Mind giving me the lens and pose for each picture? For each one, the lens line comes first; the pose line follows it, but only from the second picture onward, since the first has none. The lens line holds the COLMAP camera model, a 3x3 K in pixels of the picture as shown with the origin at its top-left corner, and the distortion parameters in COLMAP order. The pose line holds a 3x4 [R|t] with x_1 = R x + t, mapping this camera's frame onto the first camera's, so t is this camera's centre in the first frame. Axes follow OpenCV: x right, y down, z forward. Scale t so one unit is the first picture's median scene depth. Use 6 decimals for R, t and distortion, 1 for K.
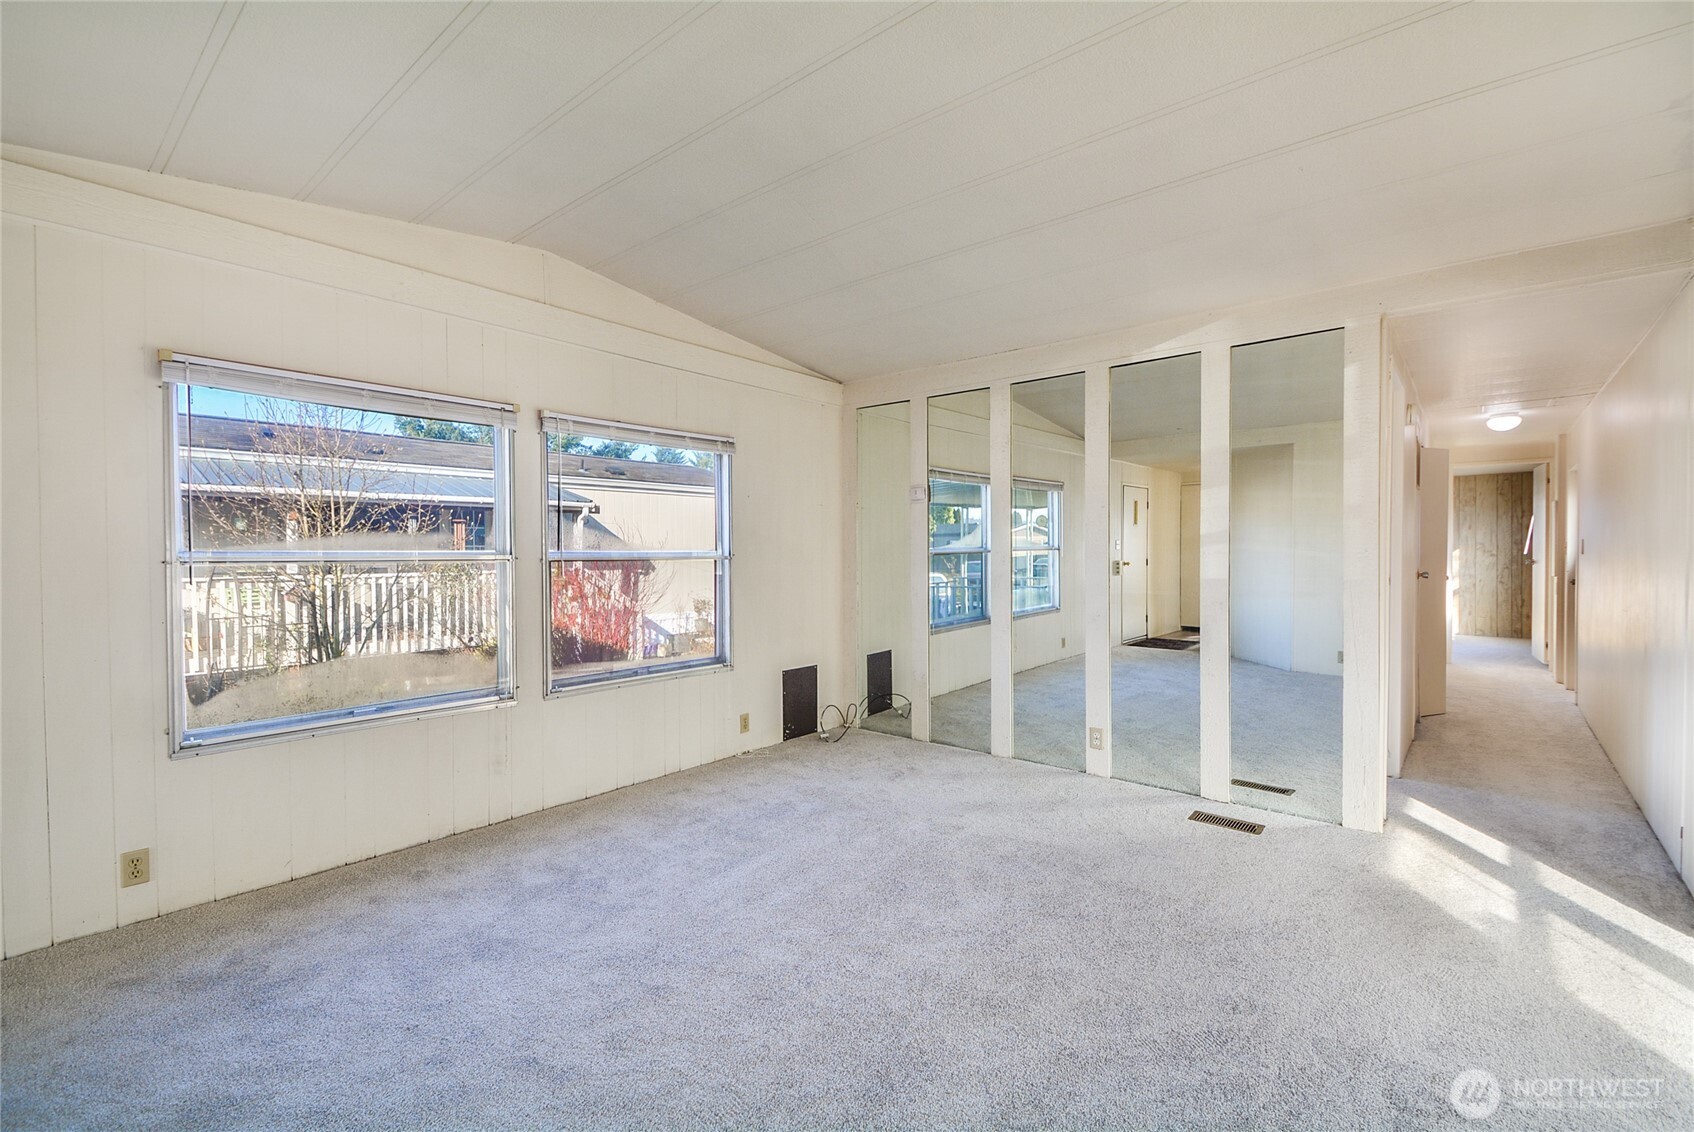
lens RADIAL K [[748.7, 0, 880.9], [0, 748.7, 564.6], [0, 0, 1]] dist [0.001463, -0.000006]
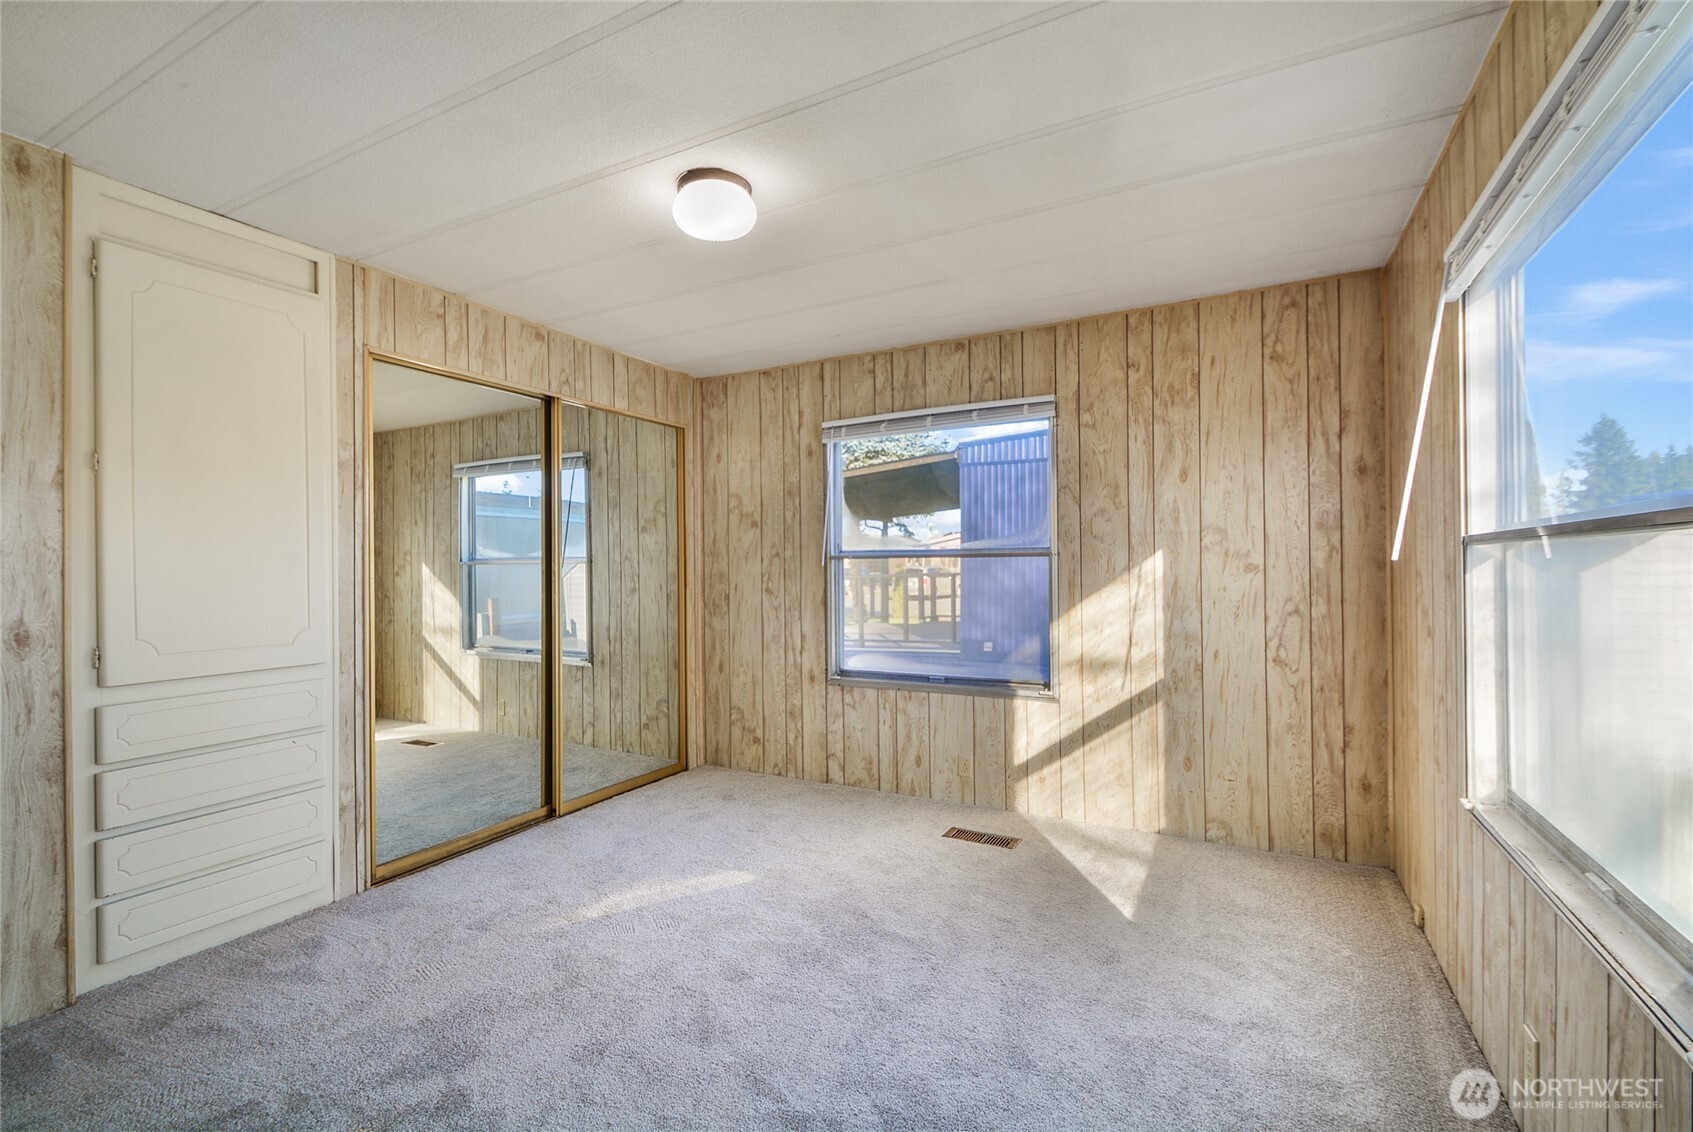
lens RADIAL K [[743.9, 0, 846.5], [0, 743.9, 566.0], [0, 0, 1]] dist [0.001126, -0.000133]
pose [[0.975364, -0.011038, 0.220327, 0.071112], [0.011571, 0.999932, -0.001126, -0.001757], [-0.220299, 0.003648, 0.975426, 0.089387]]
